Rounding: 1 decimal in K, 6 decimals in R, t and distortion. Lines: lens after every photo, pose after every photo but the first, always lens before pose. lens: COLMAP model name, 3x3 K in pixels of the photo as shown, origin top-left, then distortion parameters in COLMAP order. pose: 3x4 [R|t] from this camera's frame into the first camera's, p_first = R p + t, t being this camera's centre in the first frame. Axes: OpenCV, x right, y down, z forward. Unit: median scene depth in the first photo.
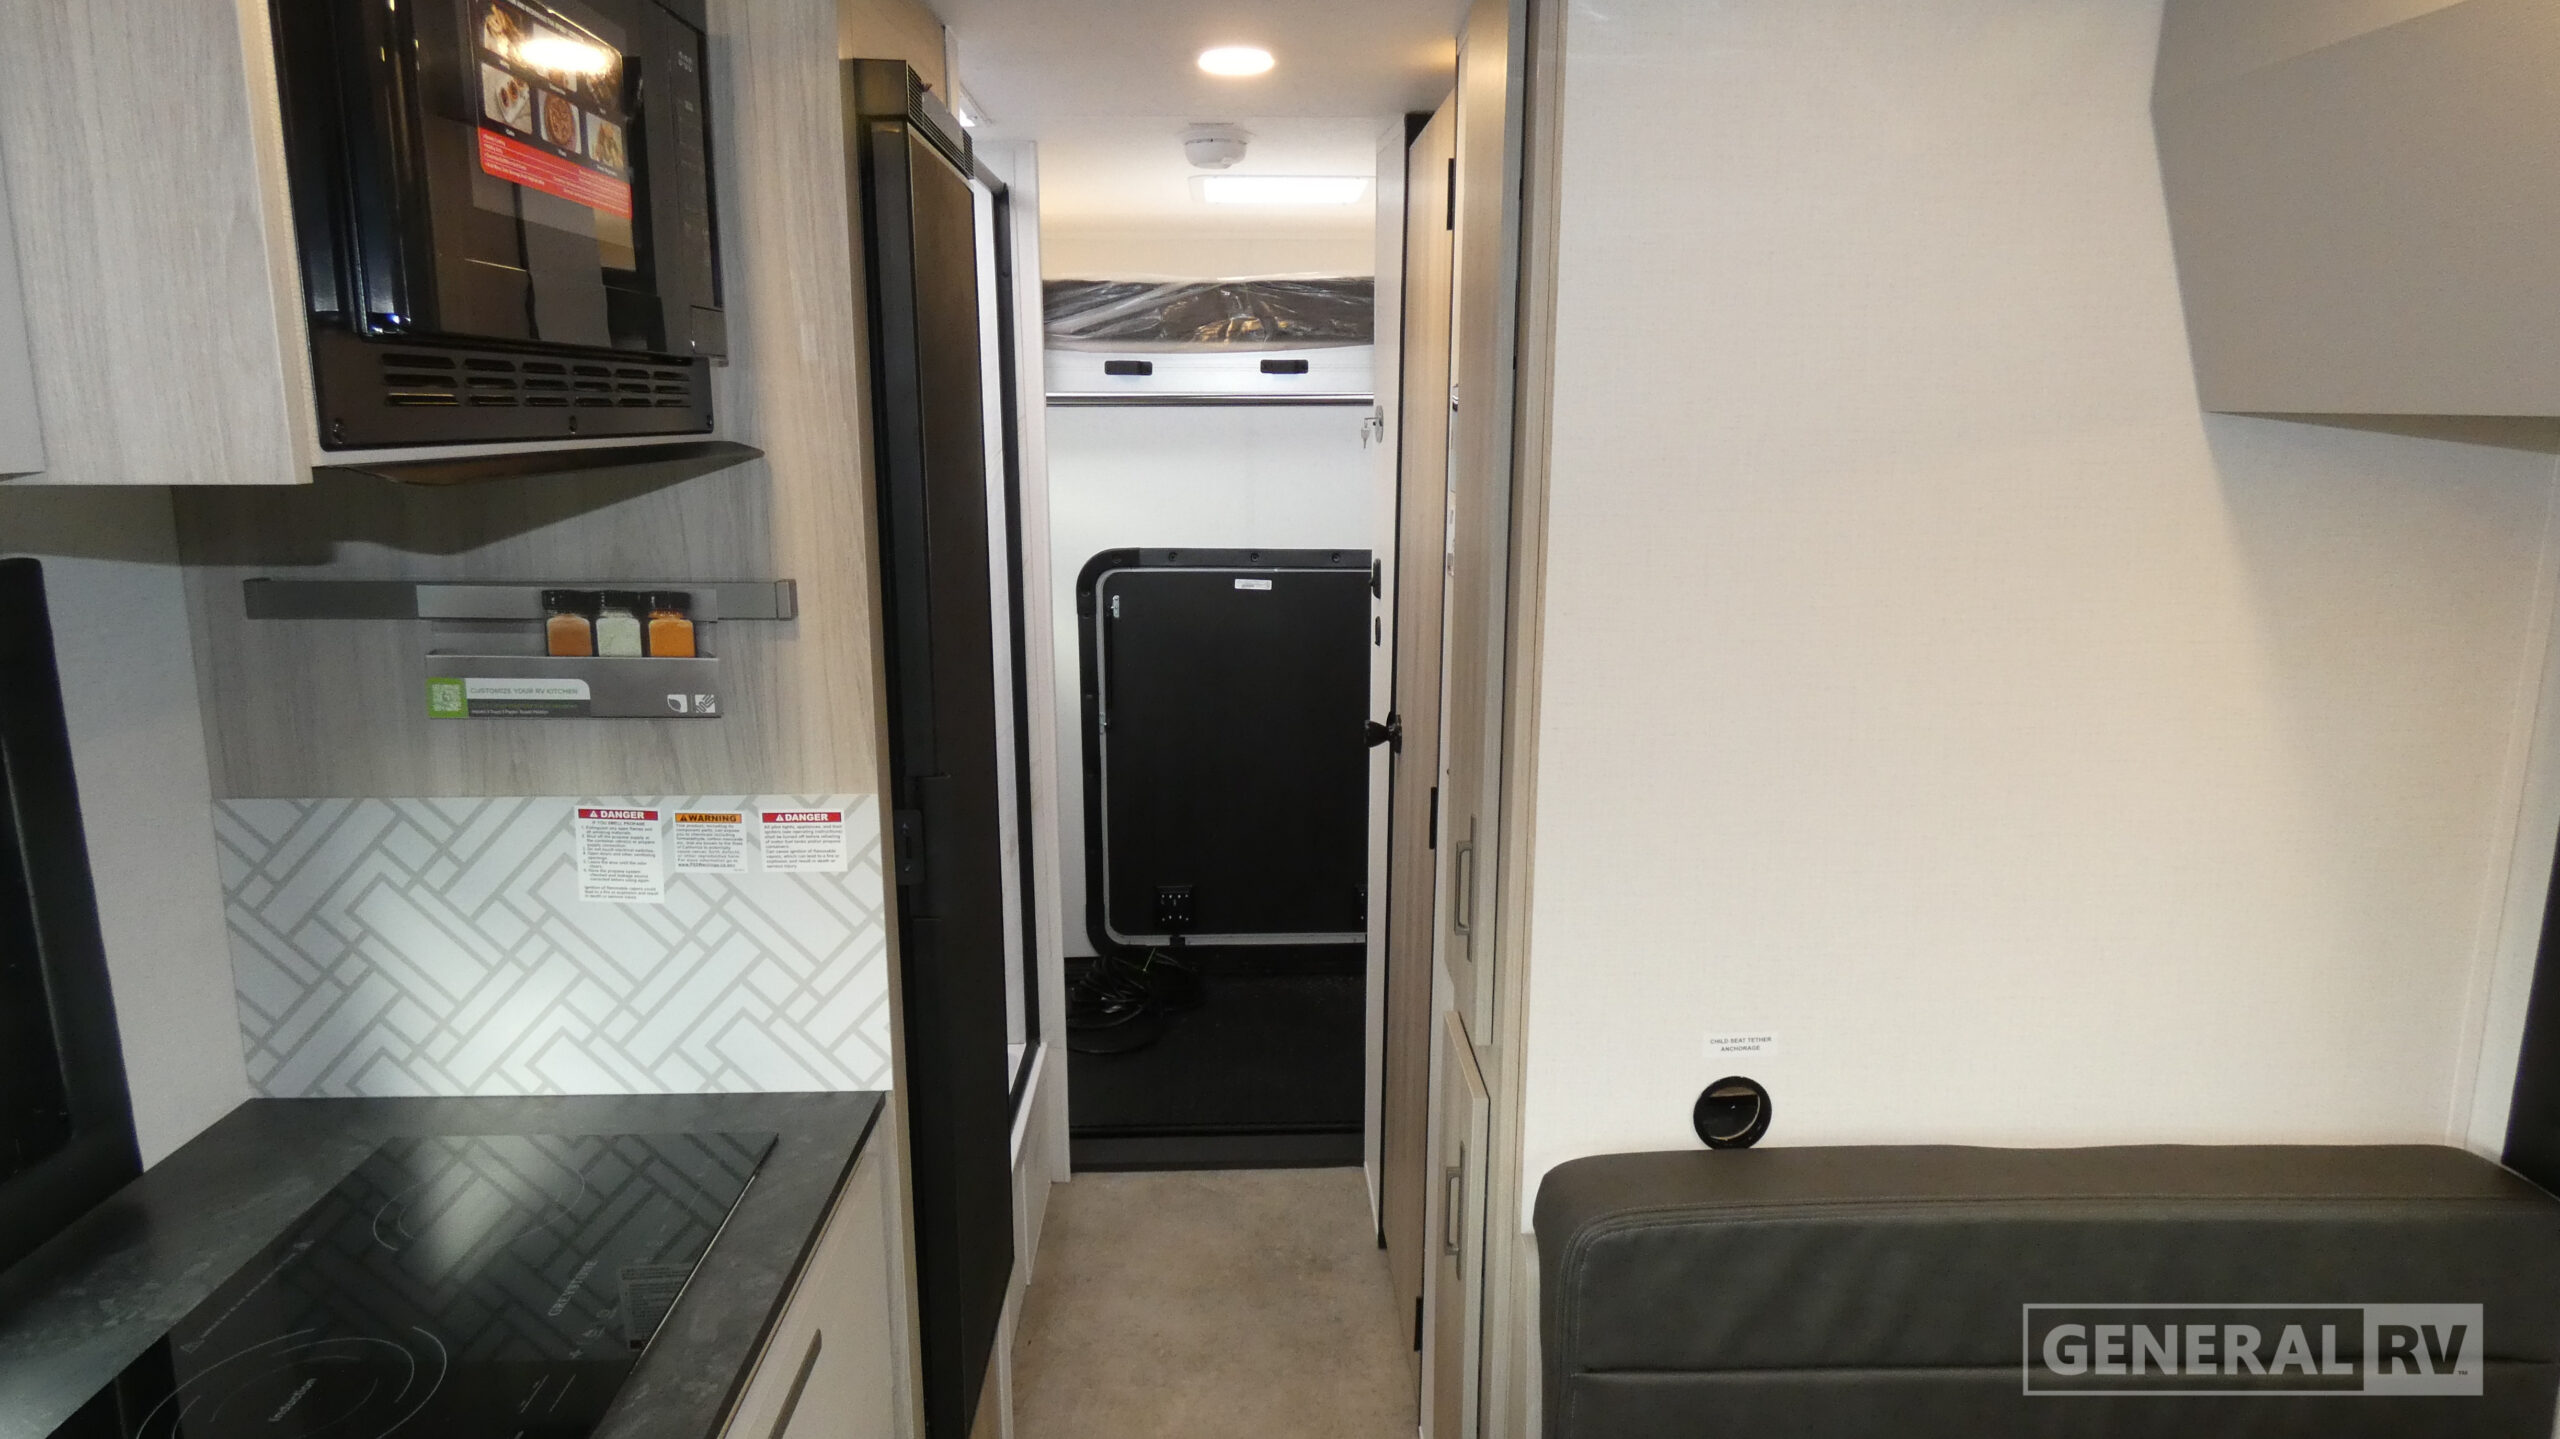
lens RADIAL K [[1519.0, 0, 1285.6], [0, 1519.0, 717.7], [0, 0, 1]] dist [-0.007253, -0.005146]
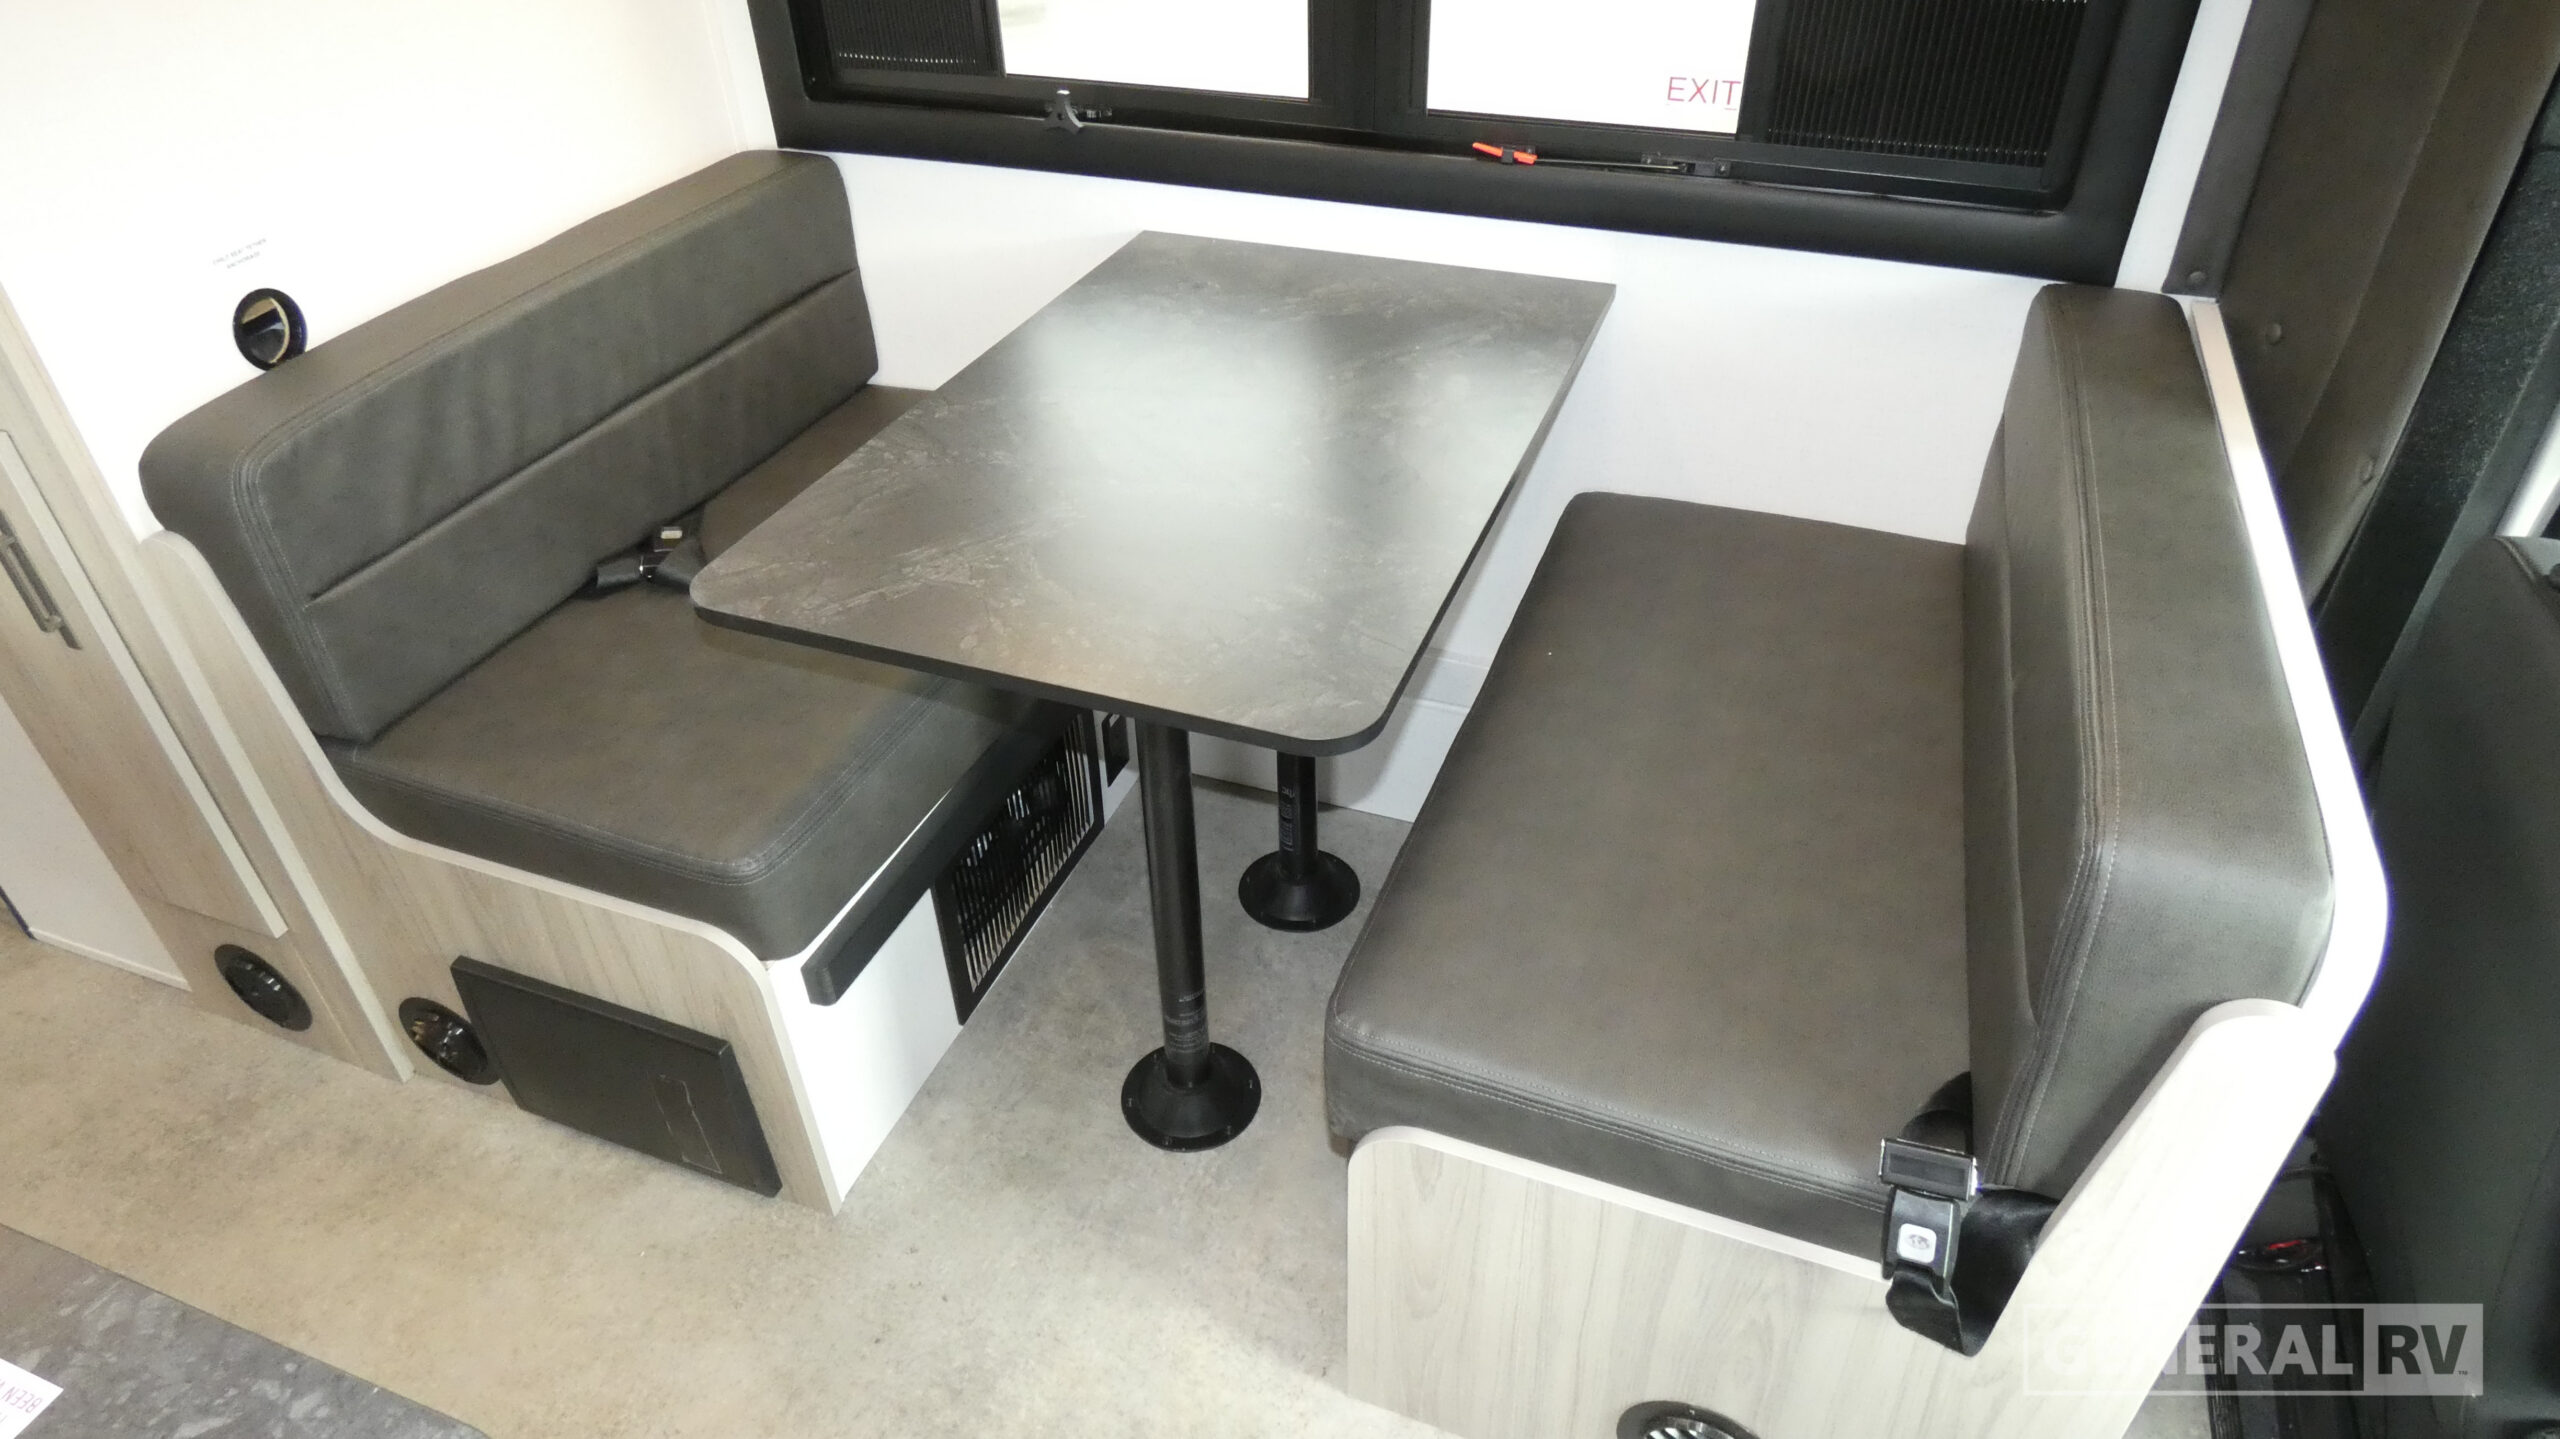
lens RADIAL K [[1519.0, 0, 1276.4], [0, 1519.0, 708.6], [0, 0, 1]] dist [-0.007253, -0.005146]
pose [[0.363130, -0.556636, 0.747190, -0.352342], [0.200315, 0.829819, 0.520840, 0.087514], [-0.909951, -0.039459, 0.412835, -0.014891]]
